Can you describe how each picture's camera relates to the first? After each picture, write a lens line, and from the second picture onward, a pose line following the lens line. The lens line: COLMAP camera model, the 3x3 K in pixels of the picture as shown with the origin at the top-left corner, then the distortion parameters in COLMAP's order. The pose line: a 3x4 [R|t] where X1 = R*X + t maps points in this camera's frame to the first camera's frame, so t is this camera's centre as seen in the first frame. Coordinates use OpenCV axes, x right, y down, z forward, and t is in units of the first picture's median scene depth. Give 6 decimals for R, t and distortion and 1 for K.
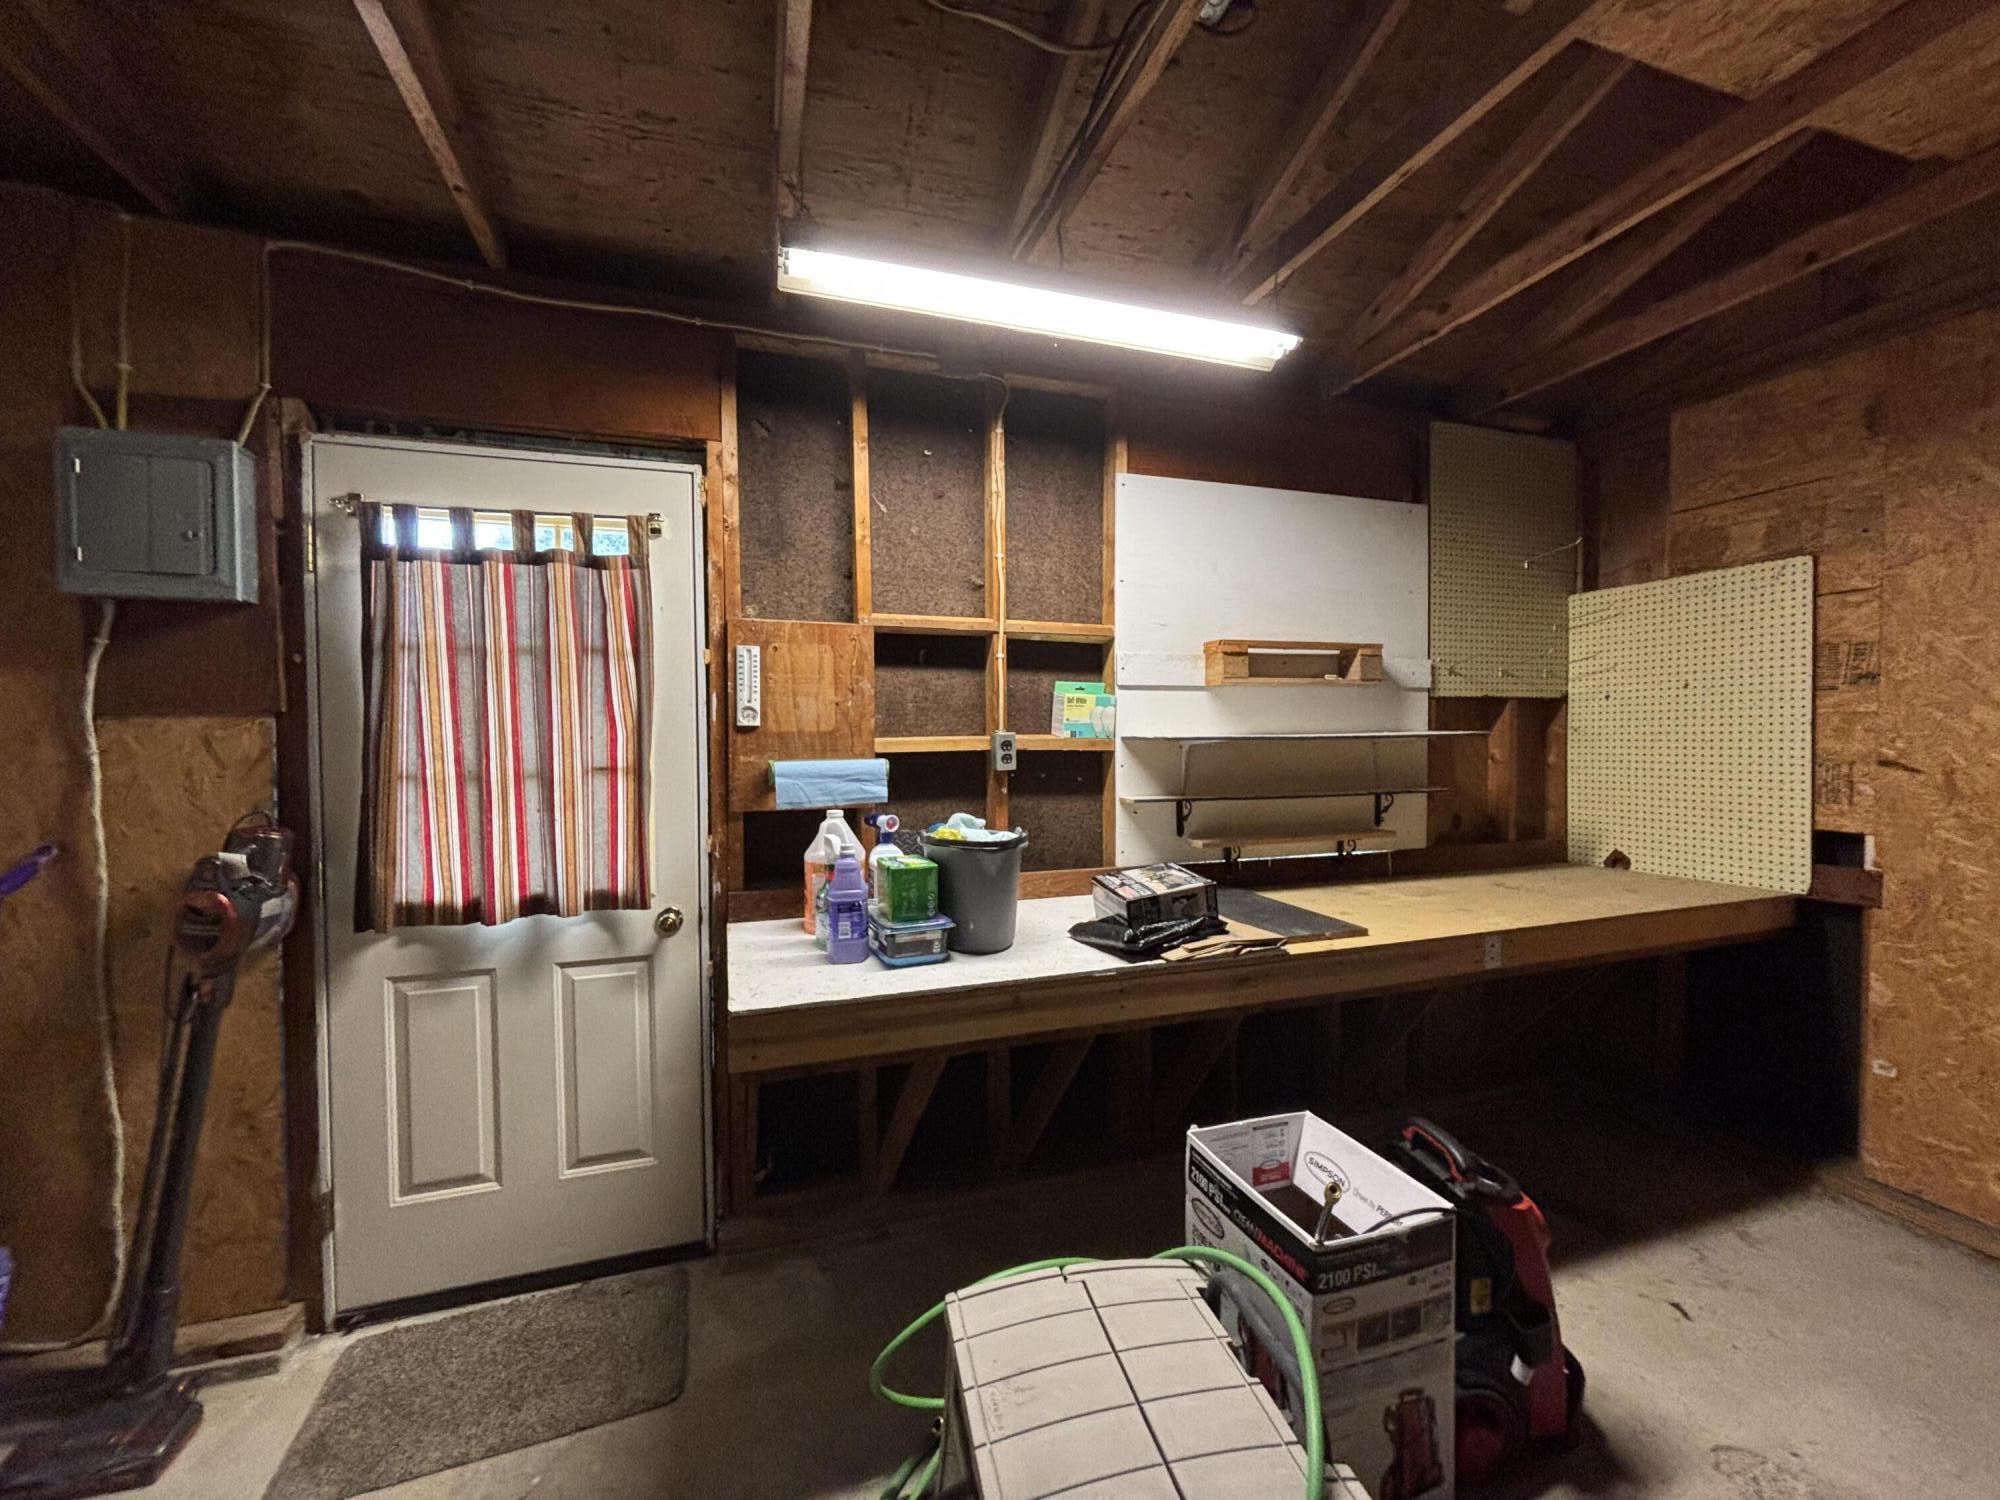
lens RADIAL K [[808.5, 0, 1001.5], [0, 808.5, 749.3], [0, 0, 1]] dist [0.001144, 0.001245]
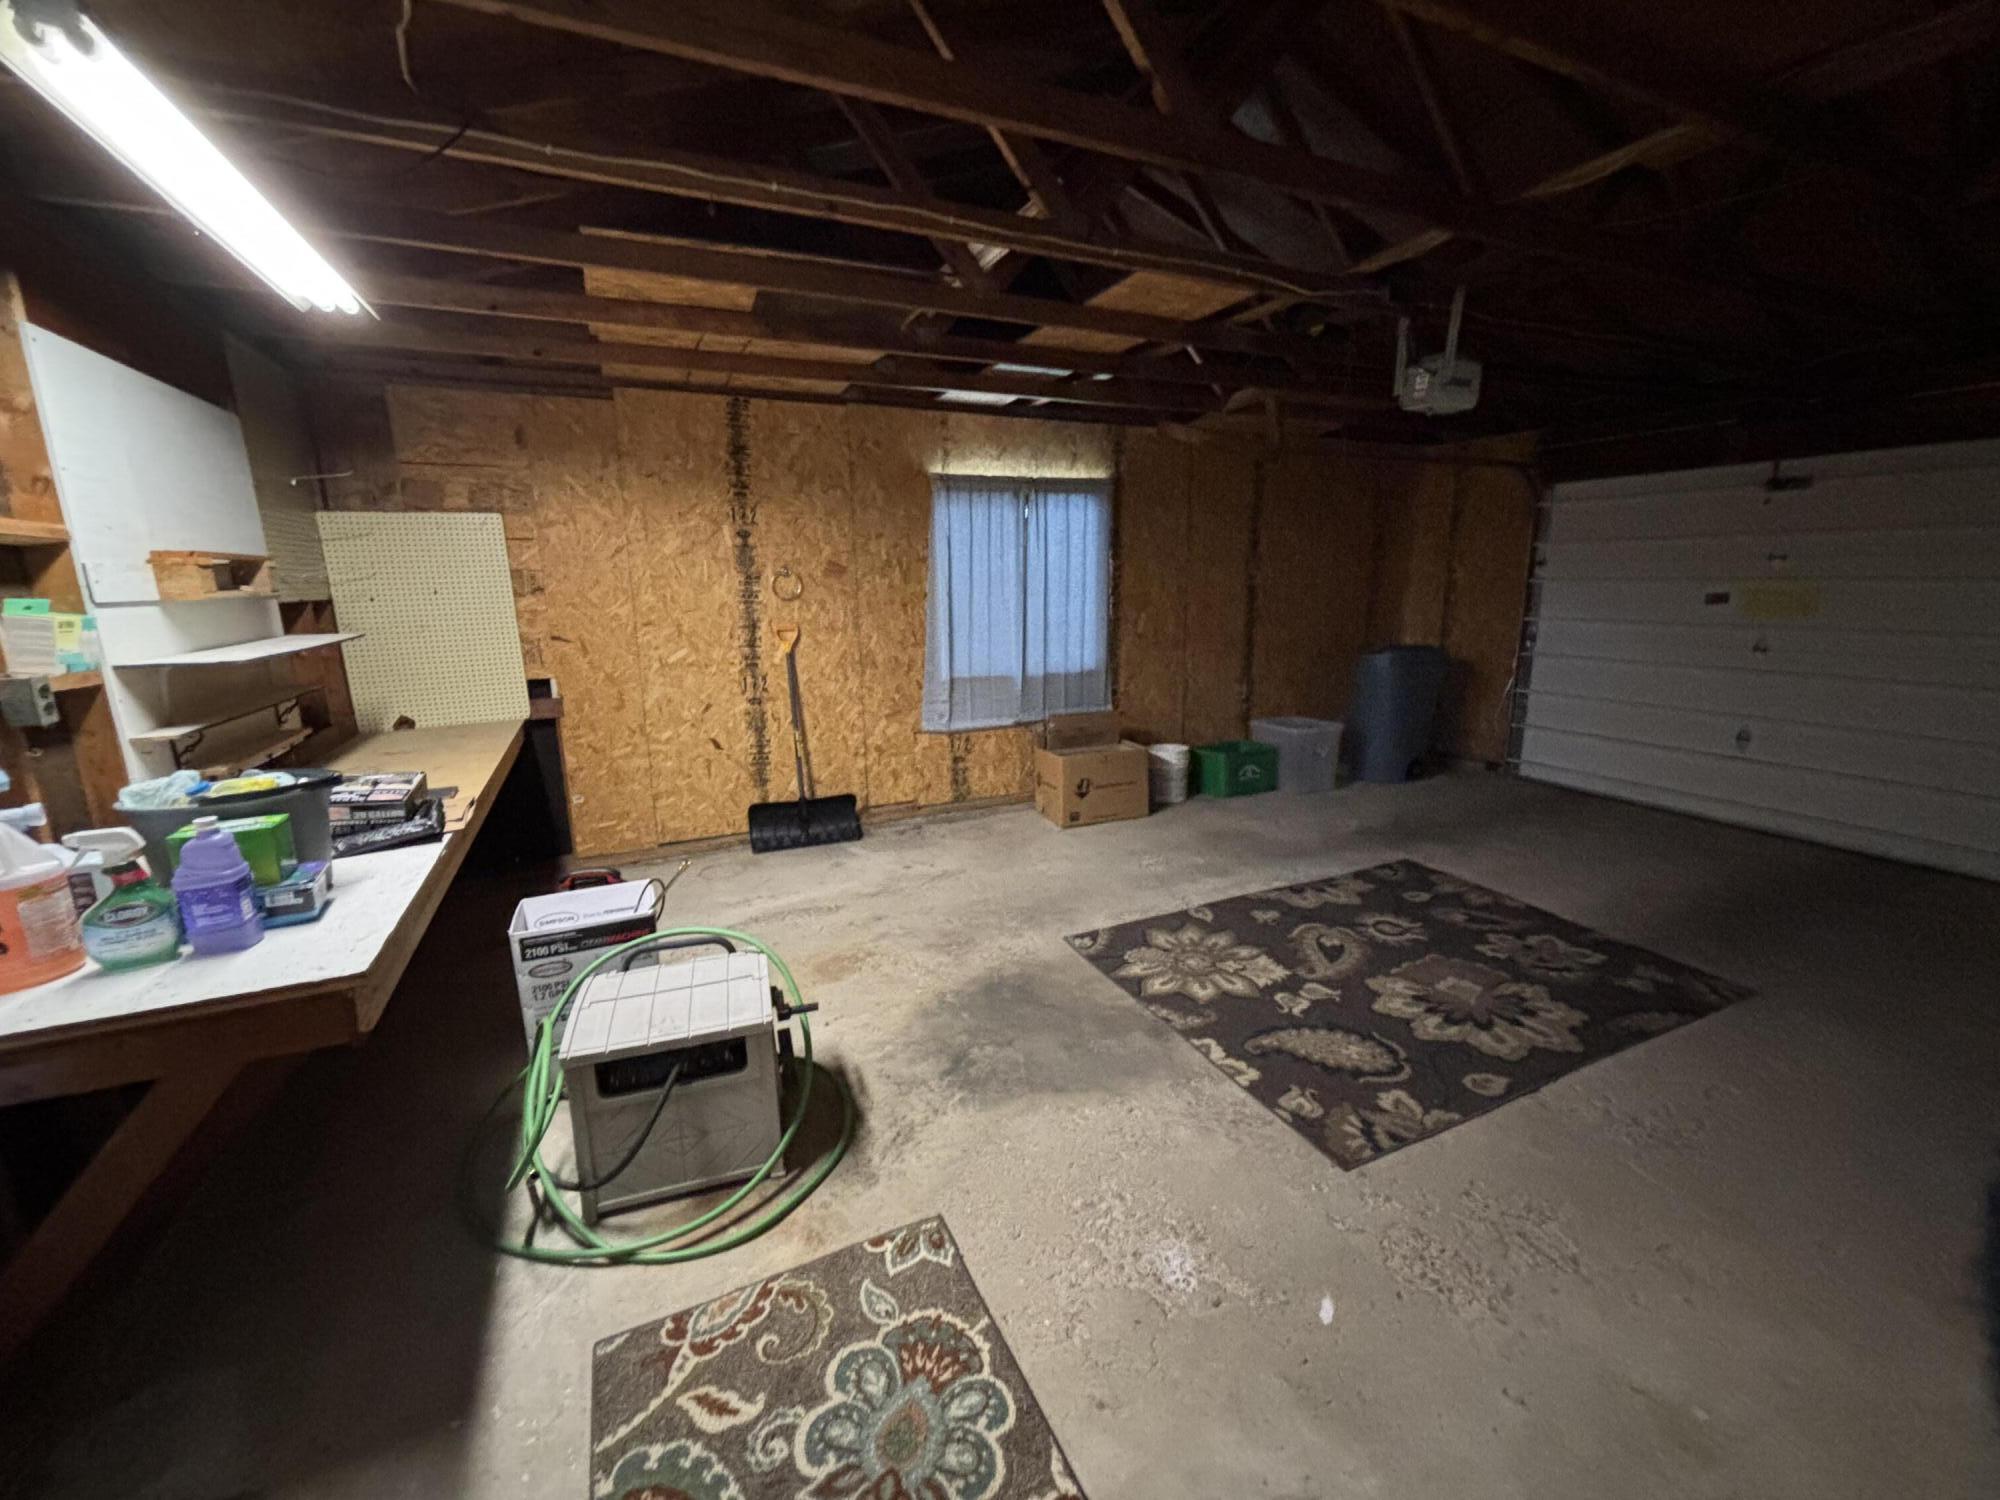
lens RADIAL K [[808.5, 0, 999.3], [0, 808.5, 754.6], [0, 0, 1]] dist [0.001144, 0.001245]
pose [[-0.115816, -0.205745, 0.971728, -0.799397], [0.042316, 0.976401, 0.211778, -0.065752], [-0.992369, 0.065647, -0.104377, 0.195126]]
